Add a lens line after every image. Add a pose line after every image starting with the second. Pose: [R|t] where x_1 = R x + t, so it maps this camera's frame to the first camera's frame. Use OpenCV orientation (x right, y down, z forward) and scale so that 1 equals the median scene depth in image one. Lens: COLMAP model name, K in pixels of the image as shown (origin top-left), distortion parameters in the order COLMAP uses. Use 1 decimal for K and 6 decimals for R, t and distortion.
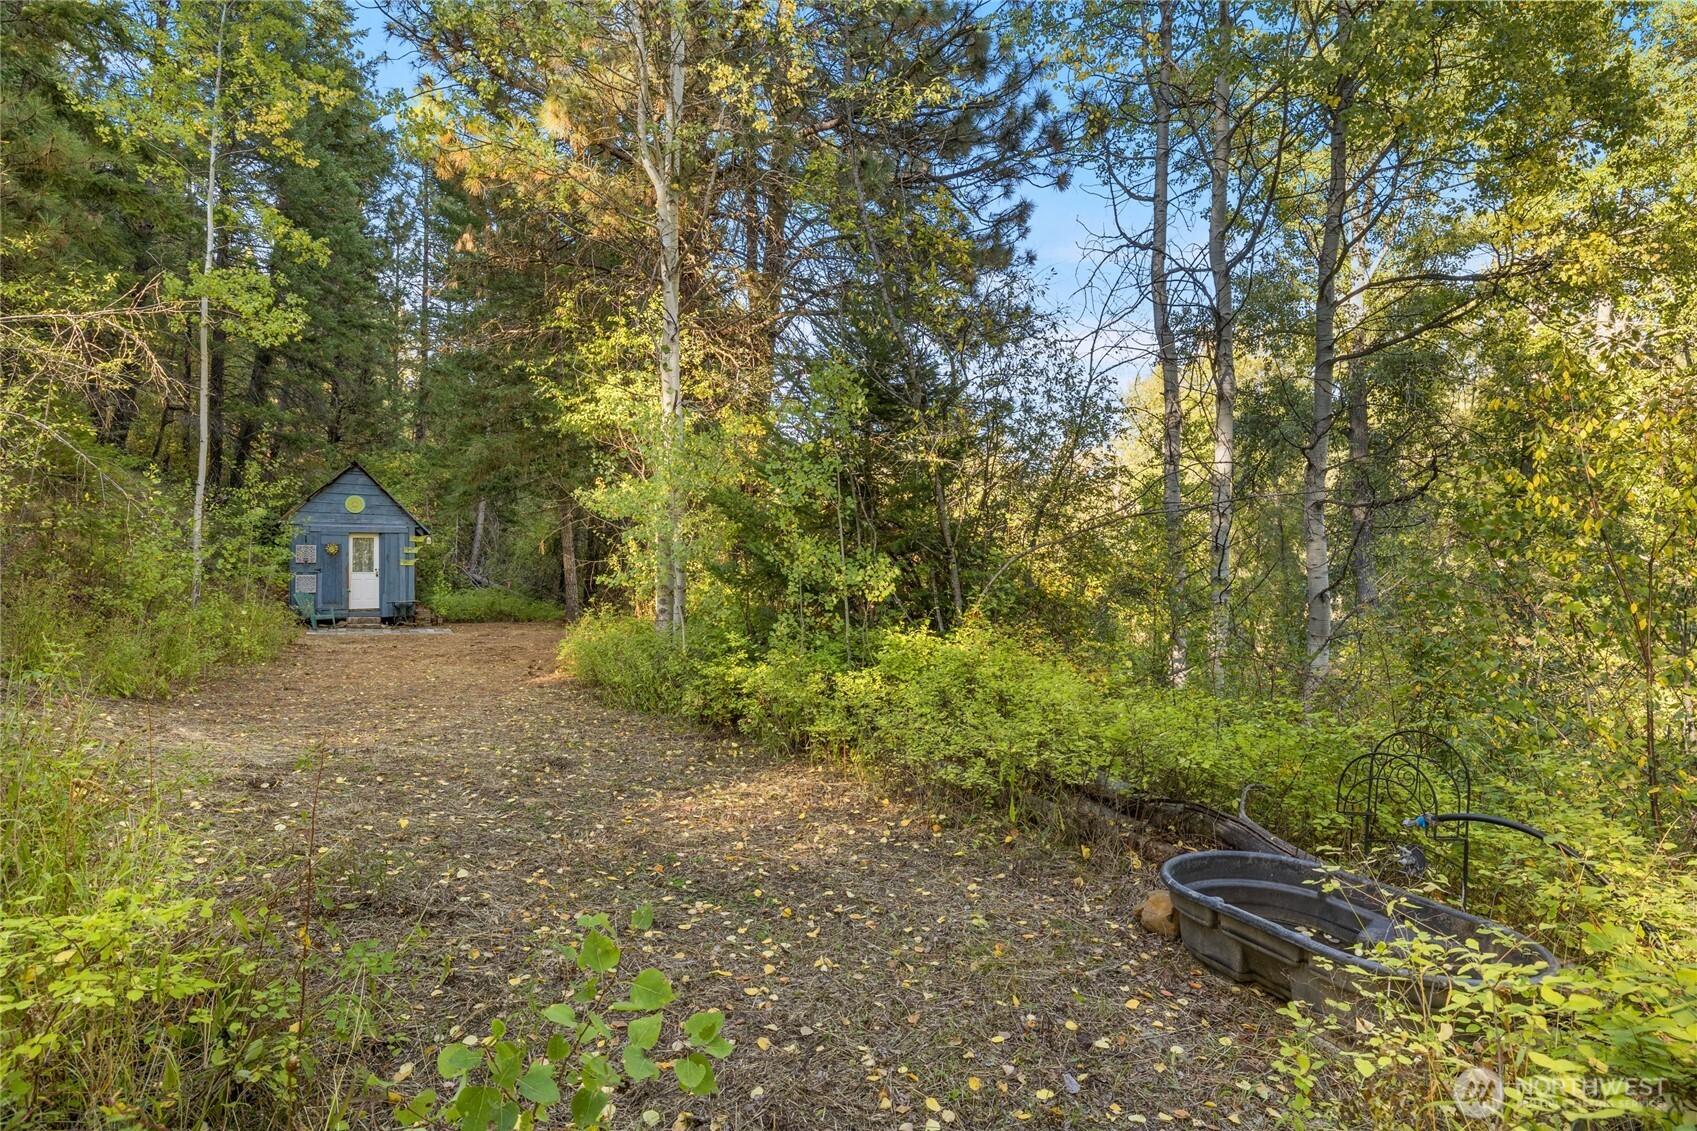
lens RADIAL K [[953.5, 0, 857.3], [0, 953.5, 562.0], [0, 0, 1]] dist [0.007156, 0.001335]
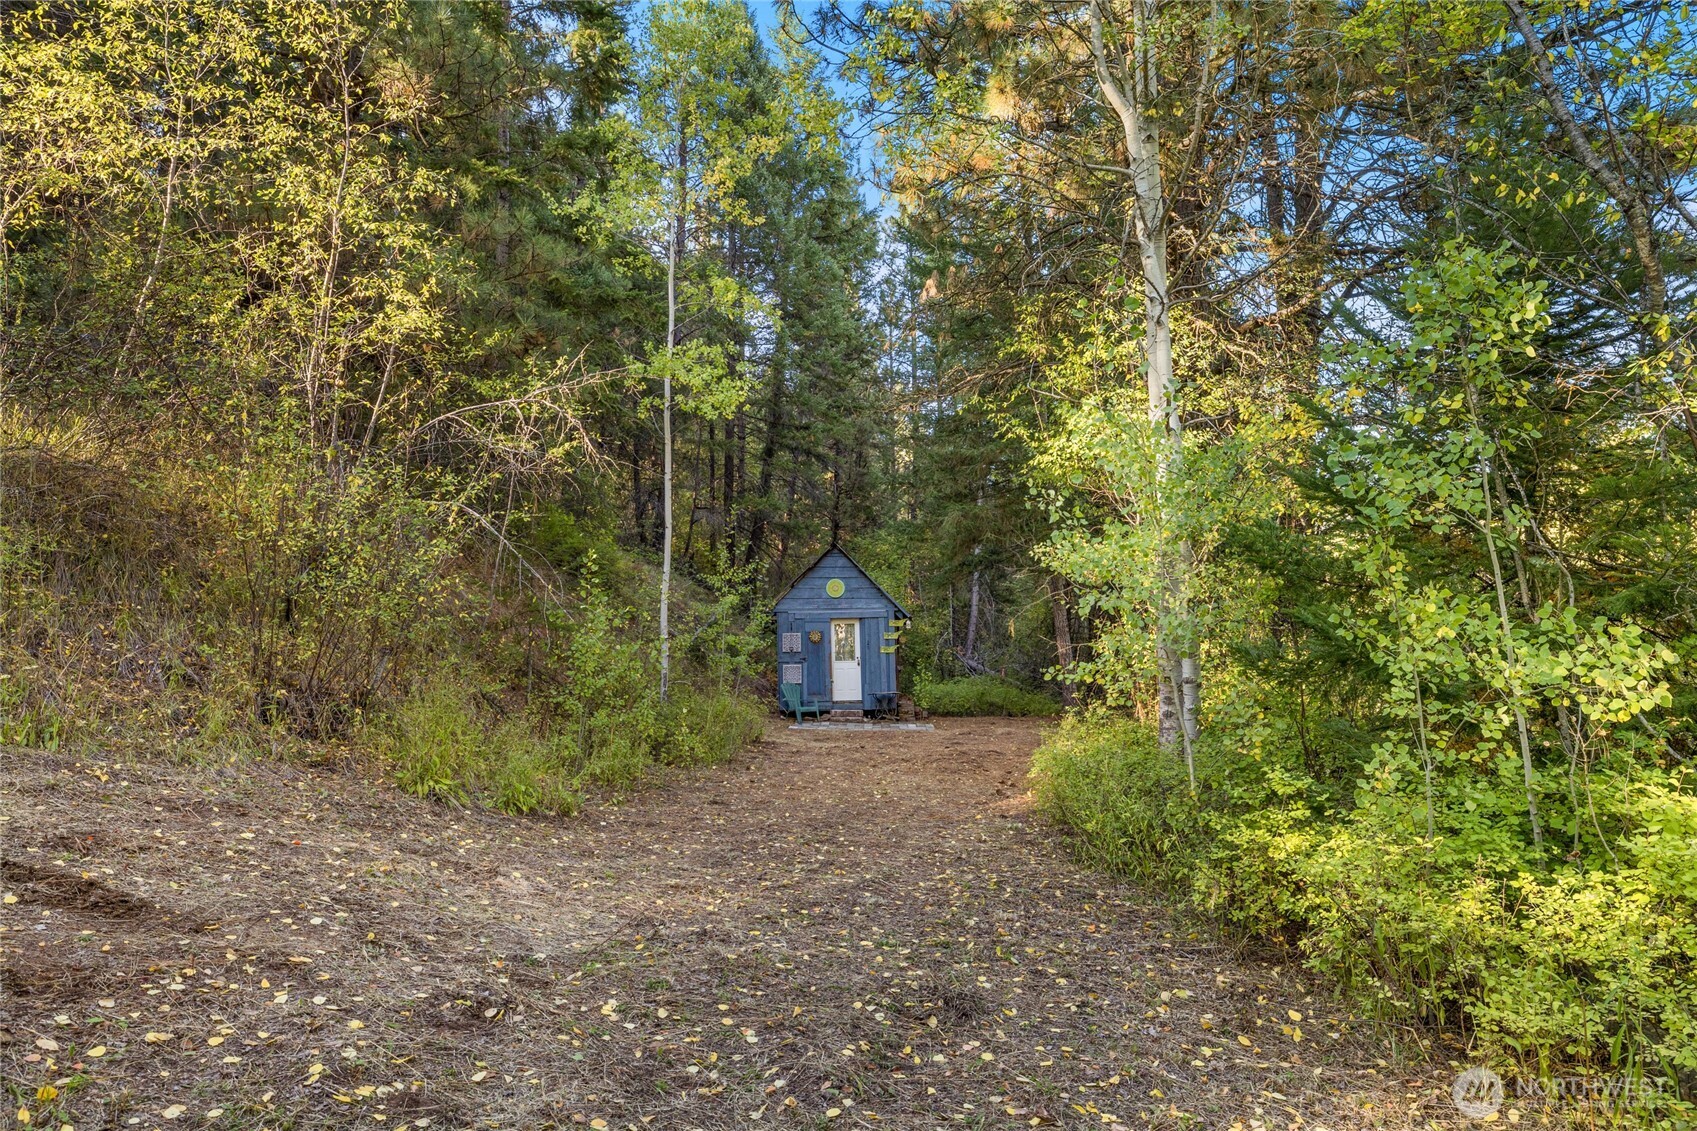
lens RADIAL K [[1100.2, 0, 781.4], [0, 1100.2, 544.2], [0, 0, 1]] dist [-0.014796, 0.006886]
pose [[0.851218, -0.067884, -0.520404, -0.018713], [0.020375, 0.995126, -0.096482, -0.000417], [0.524417, 0.071524, 0.848452, 0.155794]]
